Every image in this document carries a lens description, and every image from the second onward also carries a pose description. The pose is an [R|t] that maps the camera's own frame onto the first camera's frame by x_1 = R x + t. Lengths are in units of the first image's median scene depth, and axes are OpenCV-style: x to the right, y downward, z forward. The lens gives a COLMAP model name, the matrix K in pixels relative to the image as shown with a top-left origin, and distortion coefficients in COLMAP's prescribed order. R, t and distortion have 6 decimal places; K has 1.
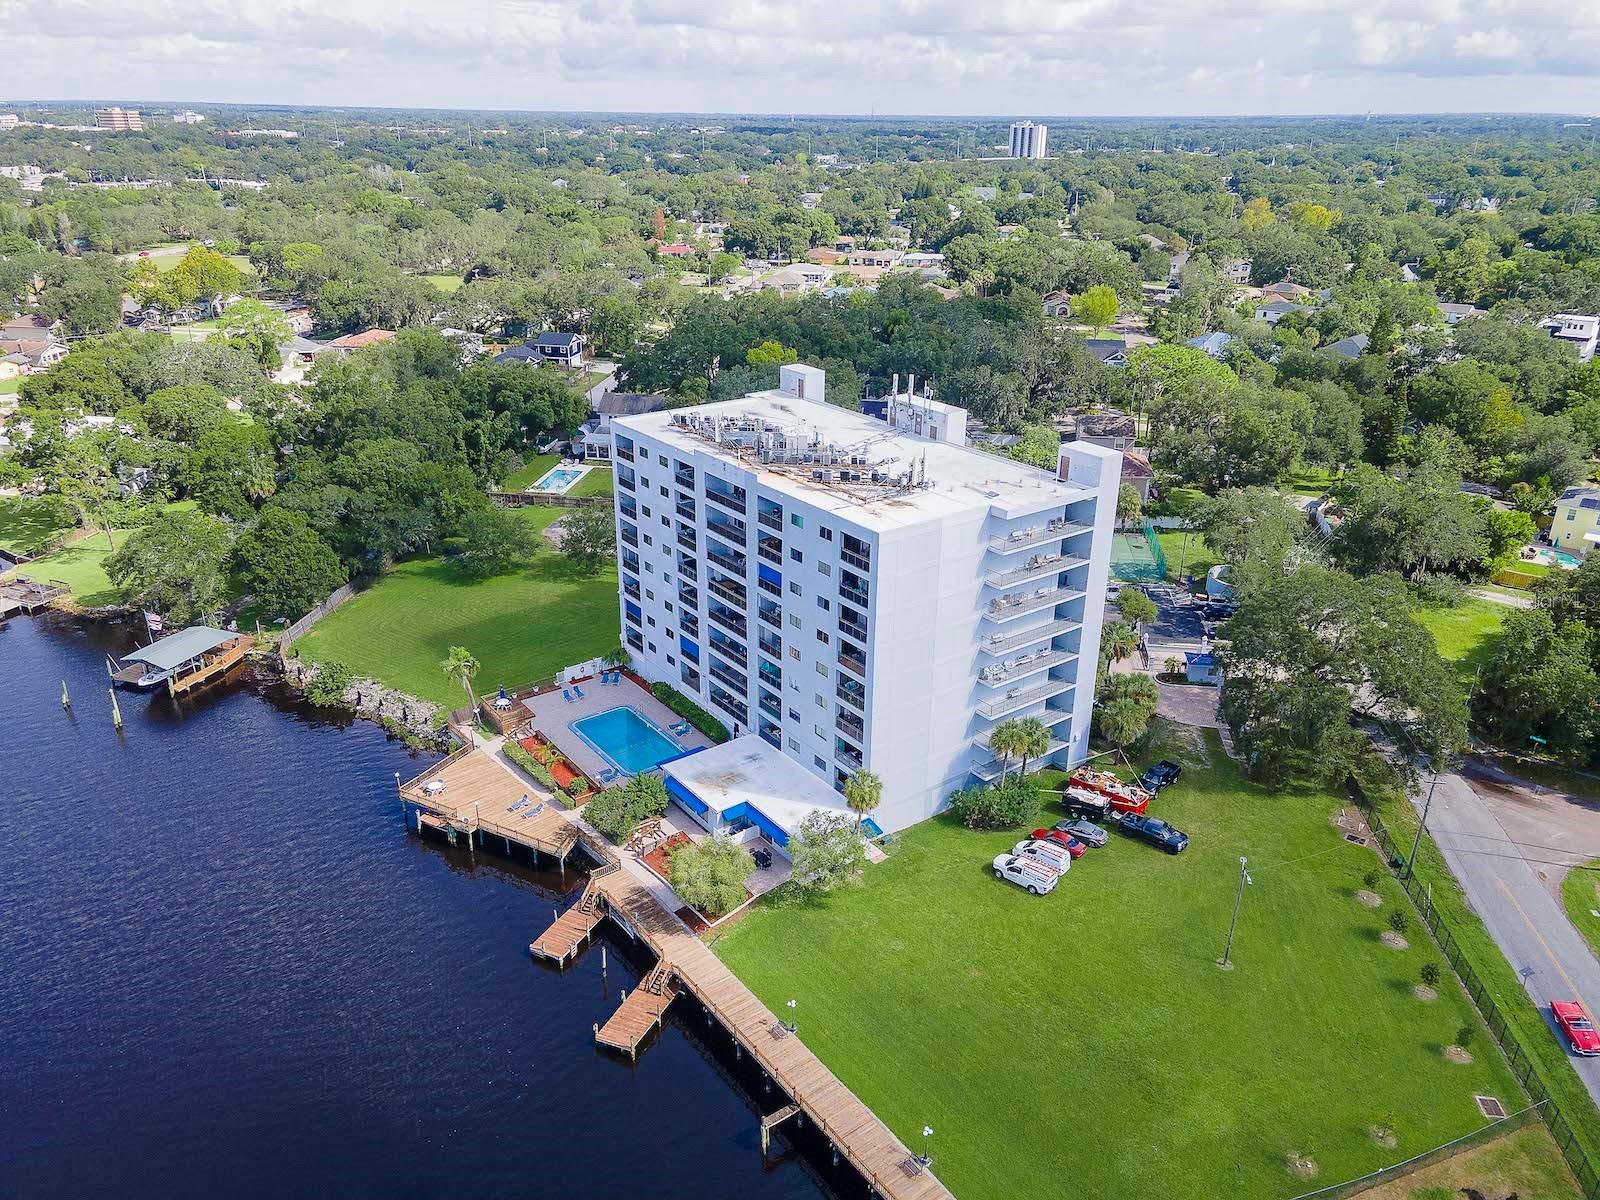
lens RADIAL K [[1155.2, 0, 804.1], [0, 1155.2, 596.9], [0, 0, 1]] dist [0.045092, 0.008585]
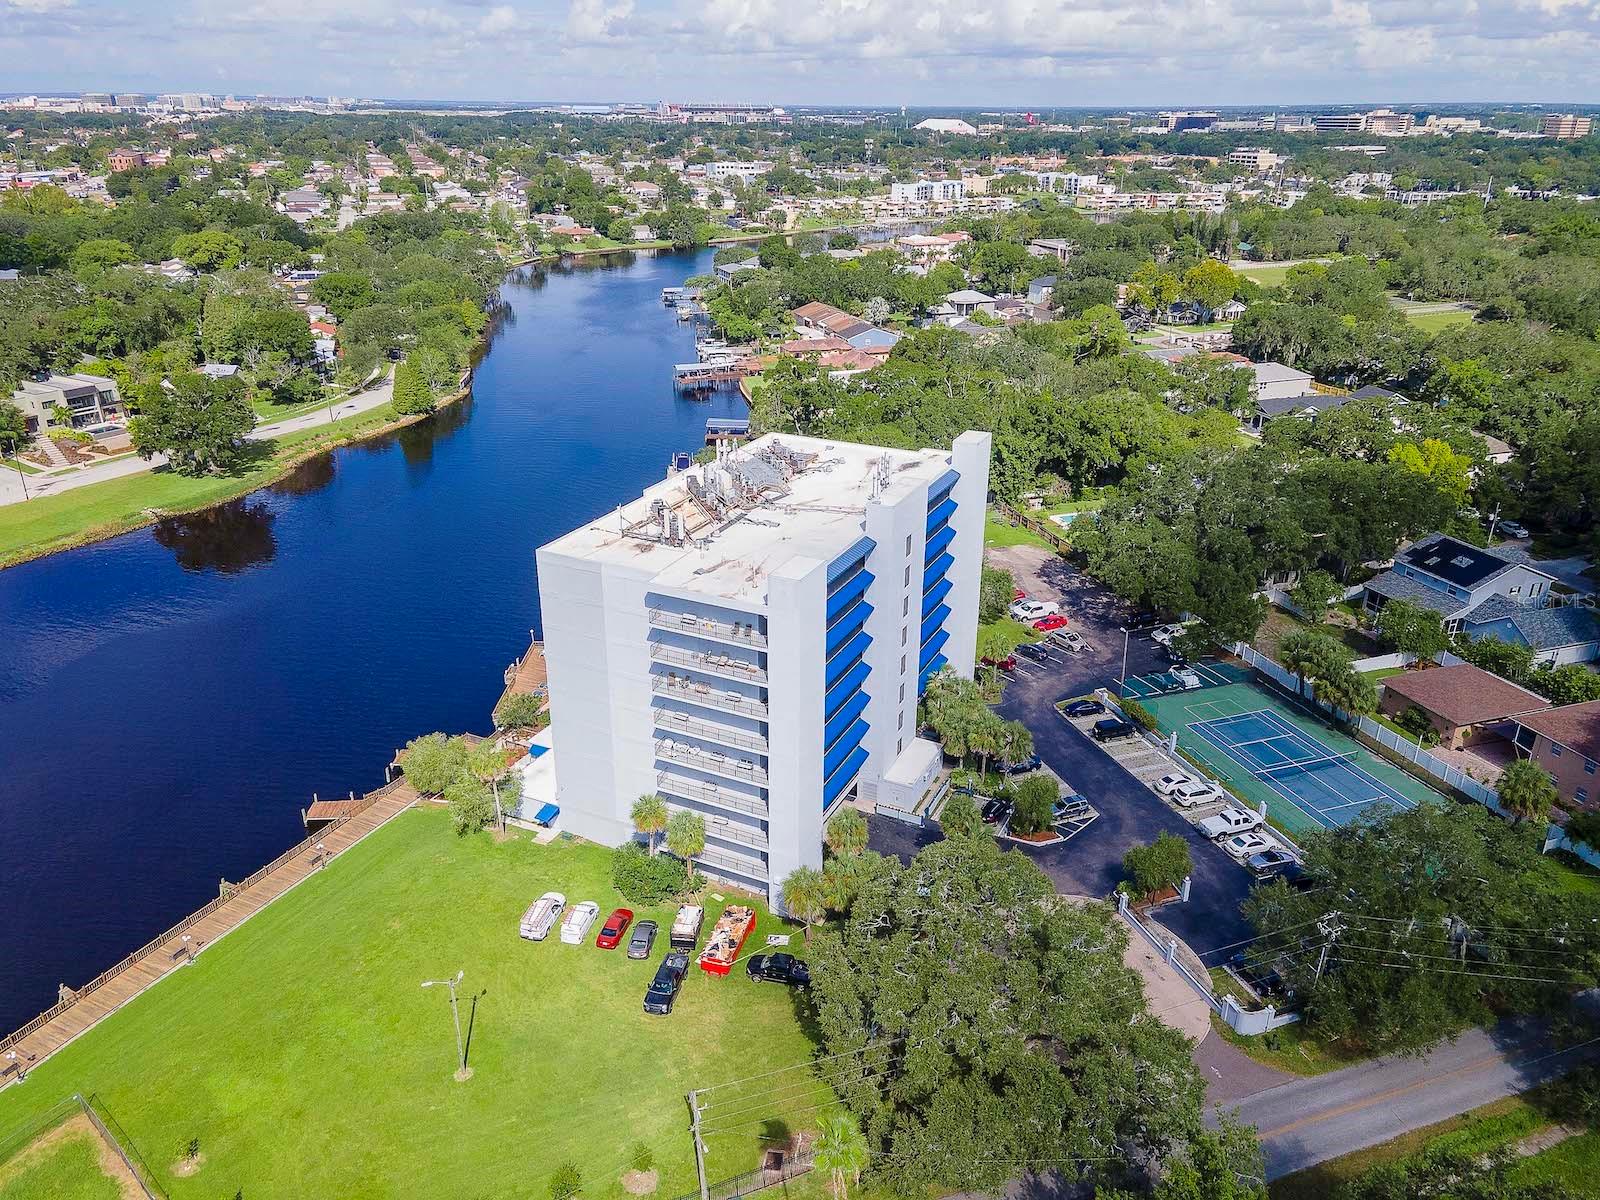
lens RADIAL K [[1155.2, 0, 809.7], [0, 1155.2, 594.3], [0, 0, 1]] dist [0.045092, 0.008585]
pose [[0.464458, 0.339672, -0.817864, 0.874932], [-0.343064, 0.920420, 0.187441, -0.248368], [0.816447, 0.193521, 0.544026, 0.482777]]
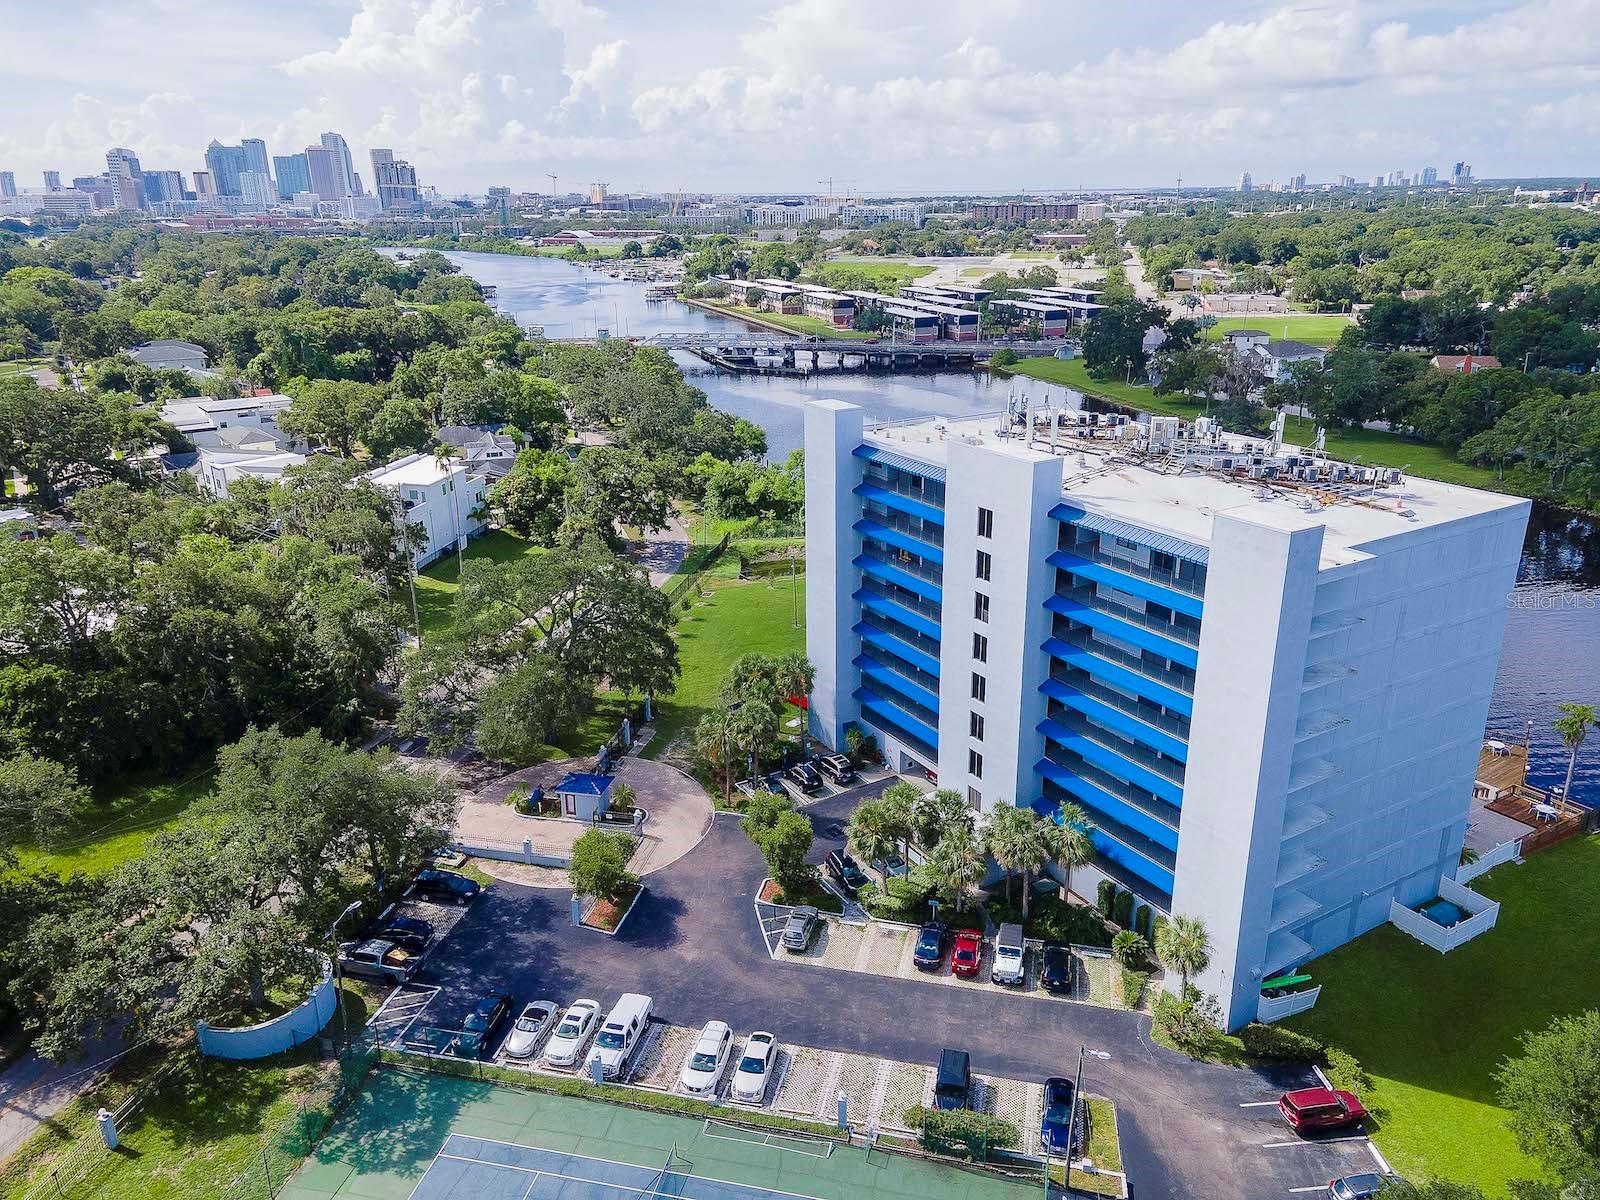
lens RADIAL K [[1155.2, 0, 805.8], [0, 1155.2, 595.5], [0, 0, 1]] dist [0.045092, 0.008585]
pose [[-0.996139, -0.027783, 0.083283, 0.167156], [0.035094, 0.743521, 0.667791, -0.579598], [-0.080476, 0.668135, -0.739675, 1.624725]]
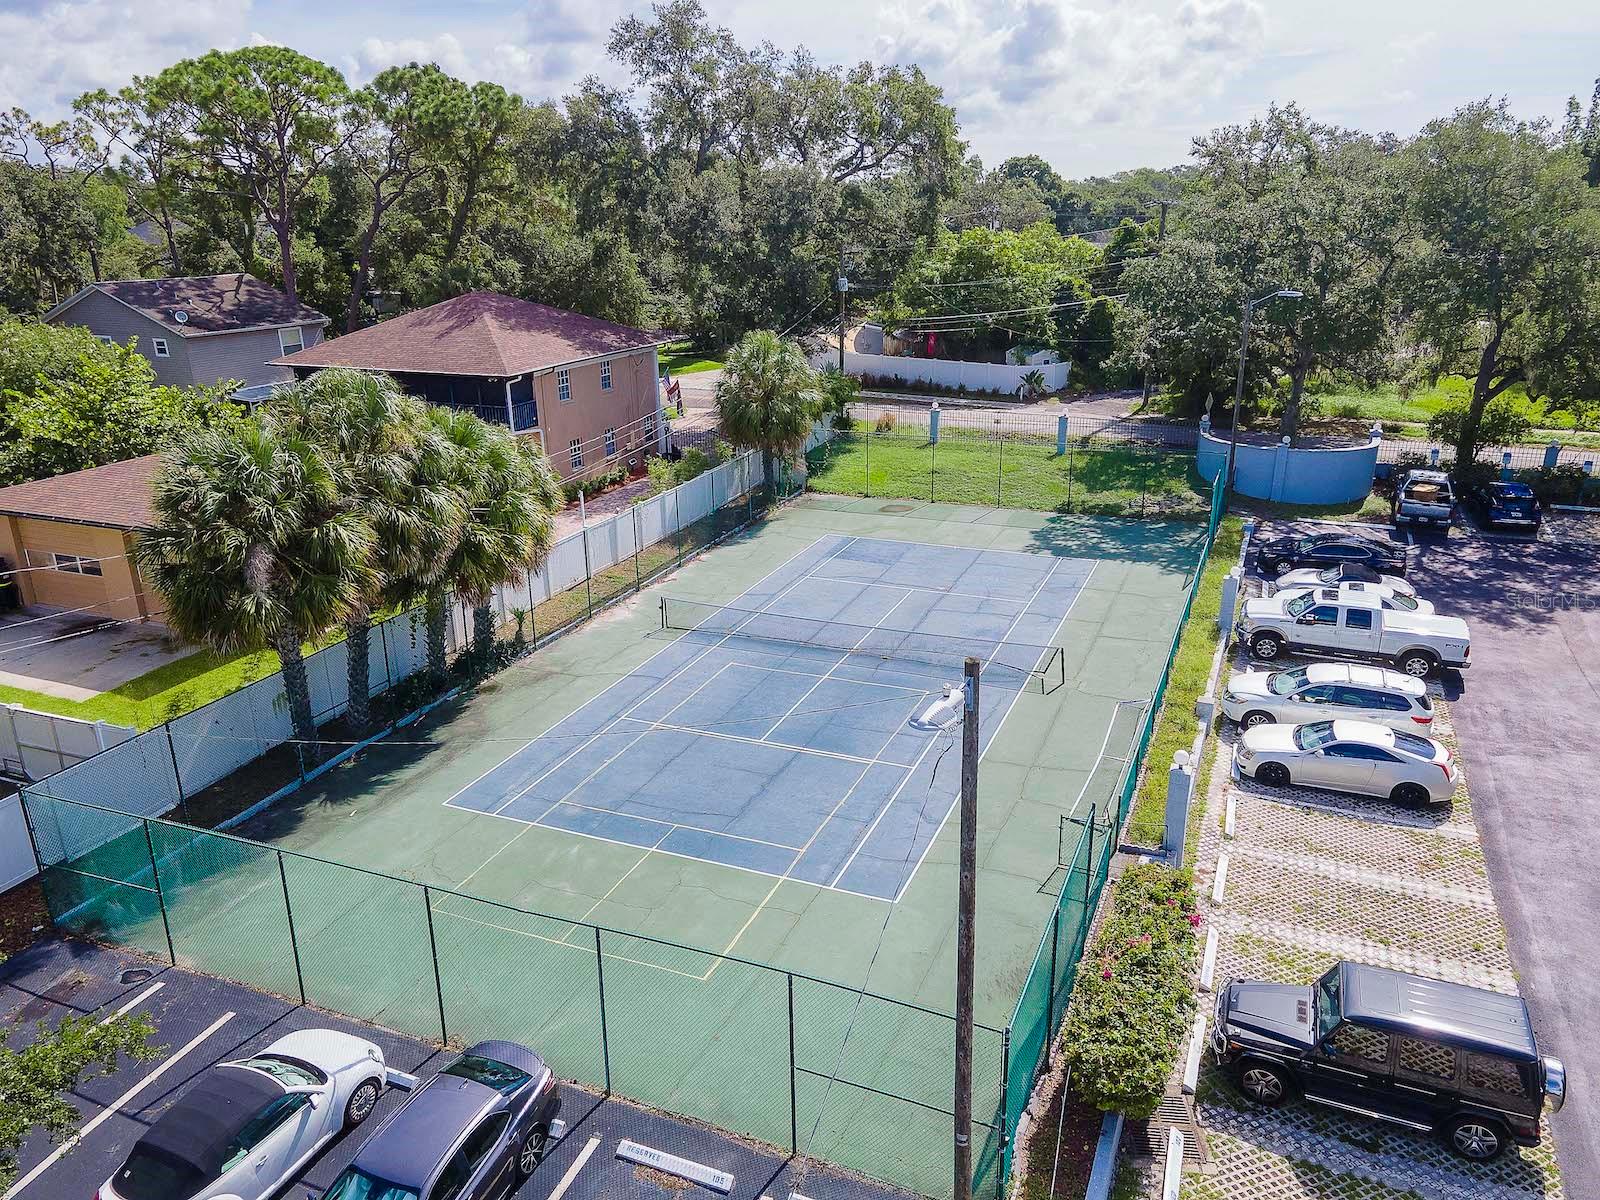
lens RADIAL K [[1155.2, 0, 802.9], [0, 1155.2, 608.1], [0, 0, 1]] dist [0.045092, 0.008585]
pose [[0.262787, -0.329303, 0.906919, -0.014201], [0.389776, 0.896075, 0.212425, -0.140226], [-0.882620, 0.297673, 0.363831, 1.352609]]
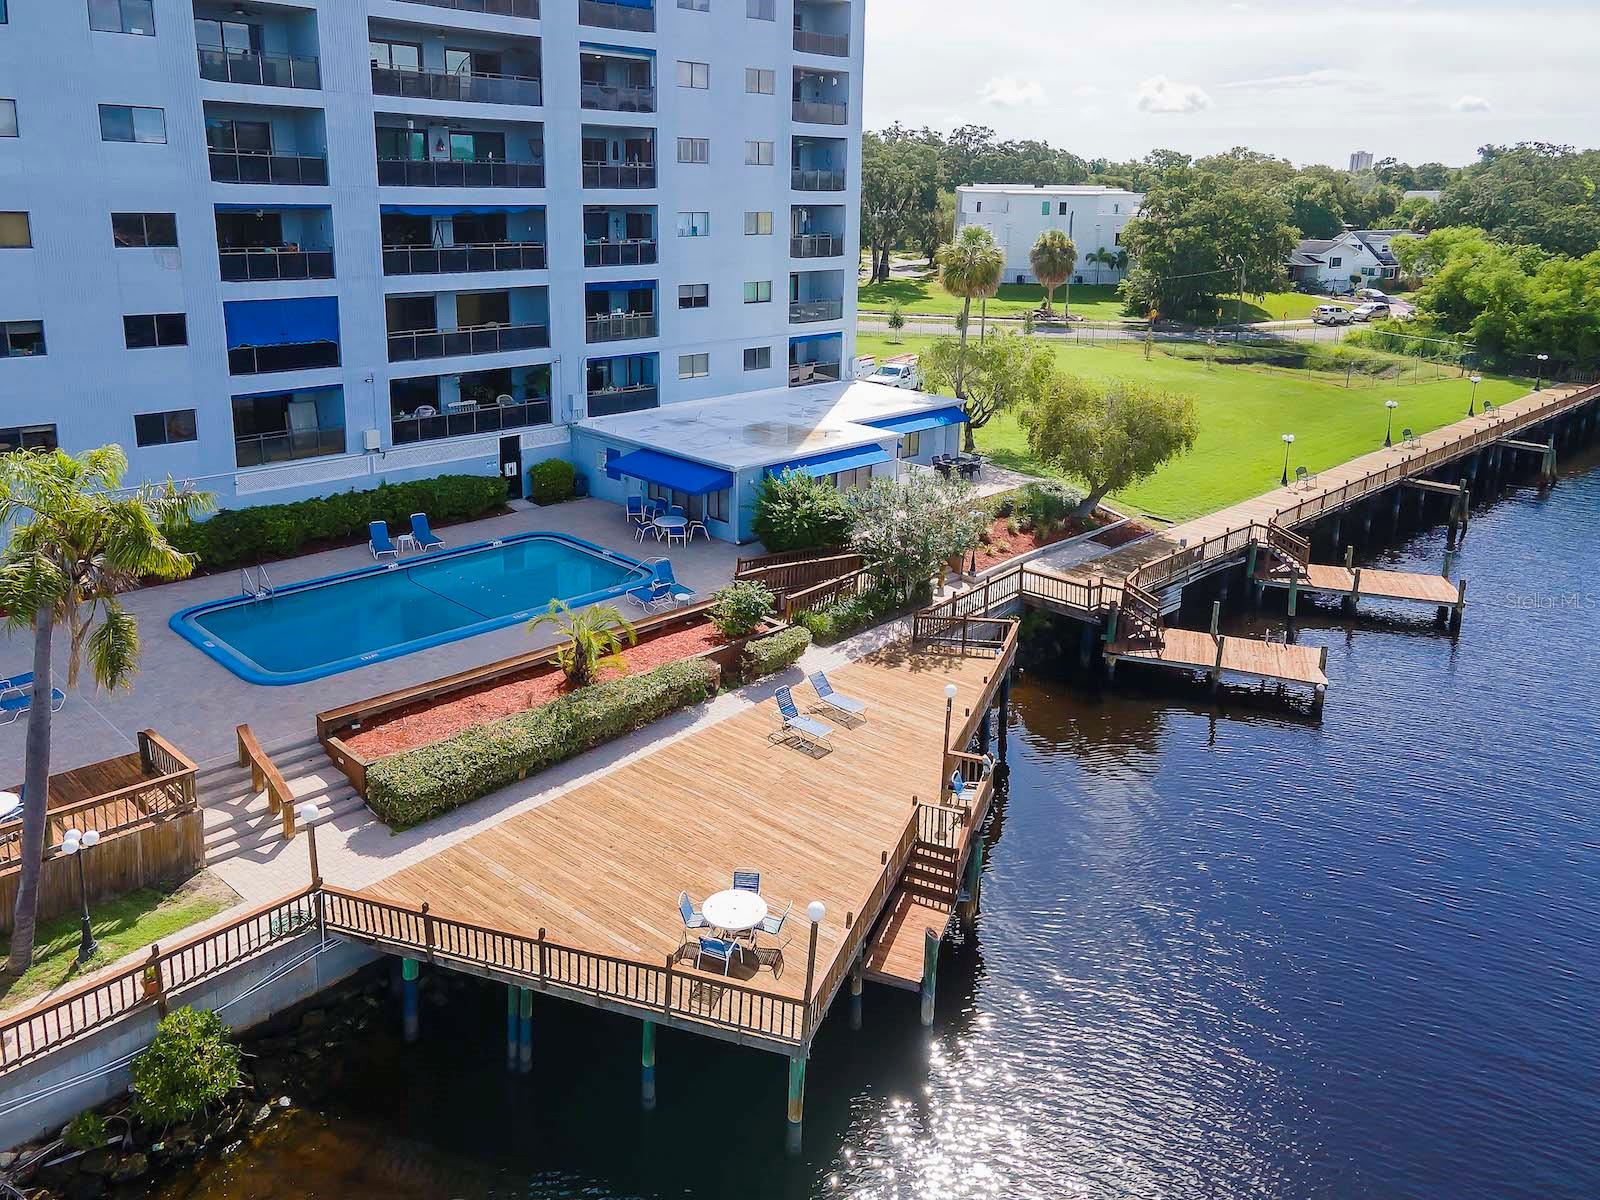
lens RADIAL K [[1224.6, 0, 785.9], [0, 1224.6, 461.2], [0, 0, 1]] dist [0.036665, 0.023842]
pose [[-0.137482, -0.232651, 0.962794, -0.488204], [0.366645, 0.891026, 0.267663, 0.038117], [-0.920147, 0.389803, -0.037199, 0.935413]]
